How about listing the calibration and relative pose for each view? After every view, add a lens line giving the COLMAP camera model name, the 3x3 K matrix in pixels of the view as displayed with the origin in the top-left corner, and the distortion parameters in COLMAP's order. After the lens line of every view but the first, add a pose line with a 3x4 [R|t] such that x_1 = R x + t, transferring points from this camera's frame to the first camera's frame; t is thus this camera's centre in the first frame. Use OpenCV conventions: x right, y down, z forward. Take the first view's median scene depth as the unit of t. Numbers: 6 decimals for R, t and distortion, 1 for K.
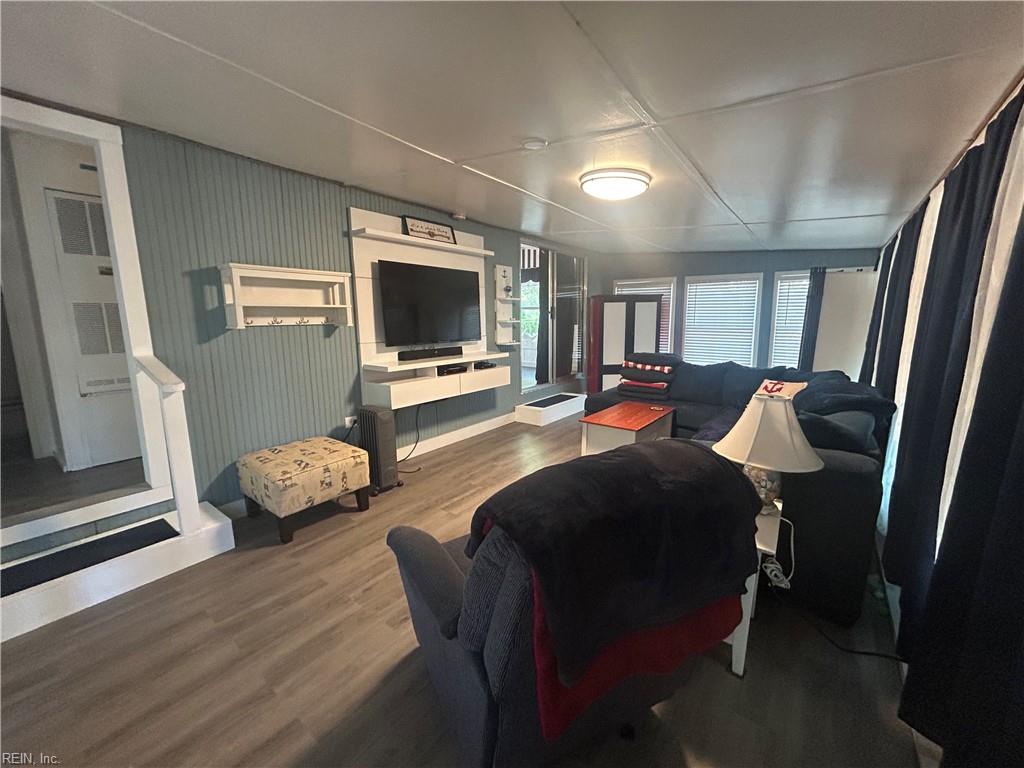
lens RADIAL K [[410.4, 0, 516.6], [0, 410.4, 384.9], [0, 0, 1]] dist [0.000809, 0.000148]
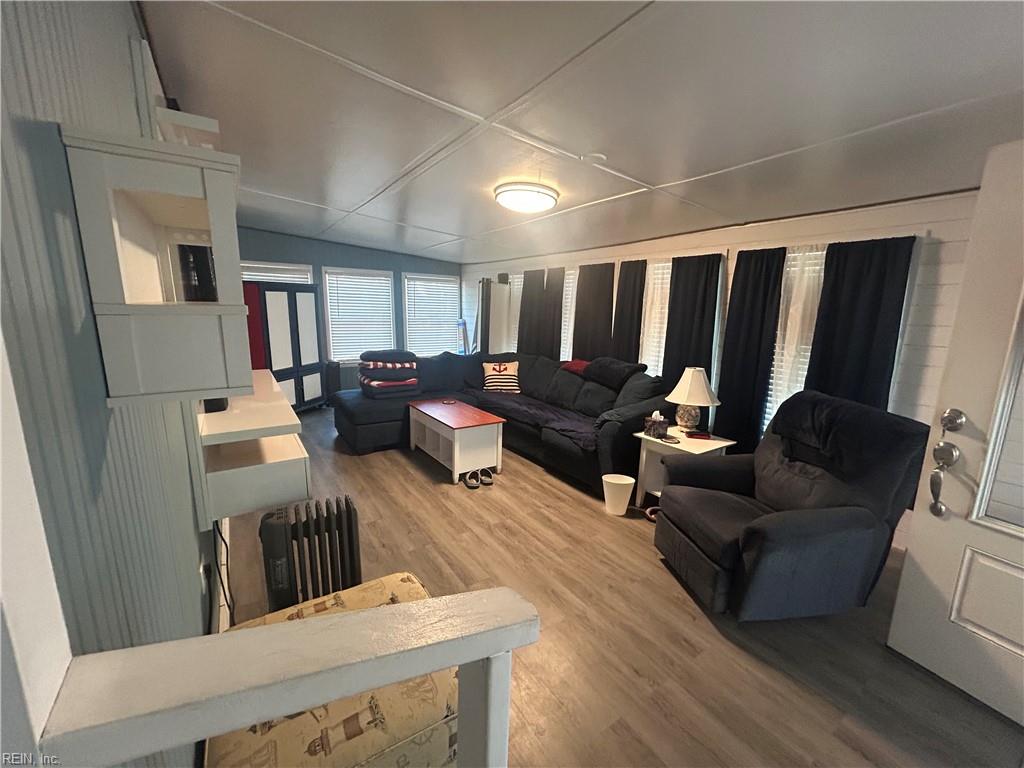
lens RADIAL K [[410.4, 0, 517.4], [0, 410.4, 388.3], [0, 0, 1]] dist [0.000809, 0.000148]
pose [[0.320024, -0.172487, 0.931575, -0.493576], [0.134393, 0.981609, 0.135583, -0.082569], [-0.937829, 0.081807, 0.337320, 0.411268]]
